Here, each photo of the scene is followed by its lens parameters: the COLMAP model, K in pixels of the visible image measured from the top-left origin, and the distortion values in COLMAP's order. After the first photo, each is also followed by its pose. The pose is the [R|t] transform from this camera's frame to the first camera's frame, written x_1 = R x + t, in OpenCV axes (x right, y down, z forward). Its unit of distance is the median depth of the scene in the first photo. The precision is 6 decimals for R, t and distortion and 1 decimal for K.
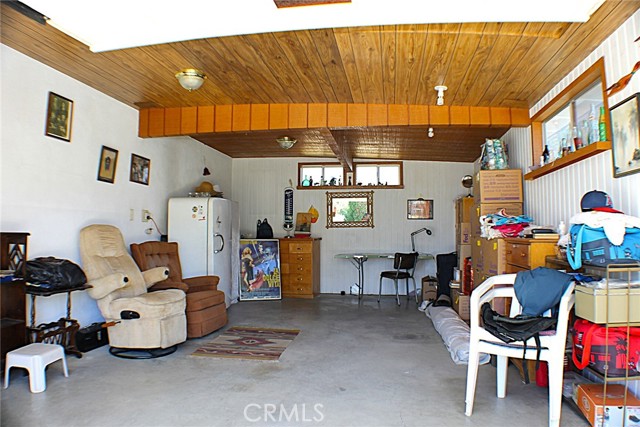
lens RADIAL K [[433.1, 0, 320.0], [0, 433.1, 213.5], [0, 0, 1]] dist [-0.195546, 0.059510]
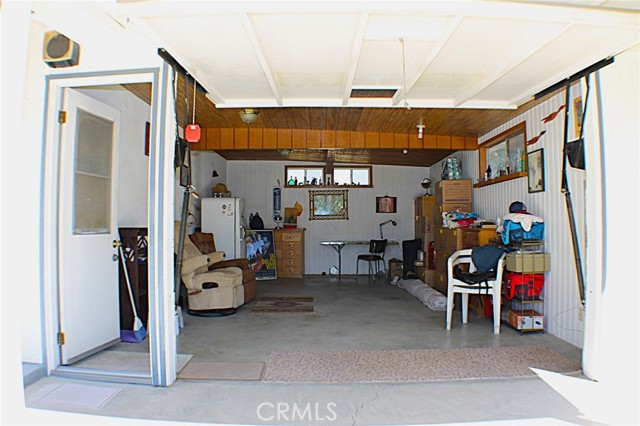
lens RADIAL K [[433.1, 0, 320.0], [0, 433.1, 213.0], [0, 0, 1]] dist [-0.195546, 0.059510]
pose [[0.990863, -0.002966, 0.134836, -0.218875], [0.000154, 0.999782, 0.020861, -0.021513], [-0.134868, -0.020650, 0.990648, -0.363281]]
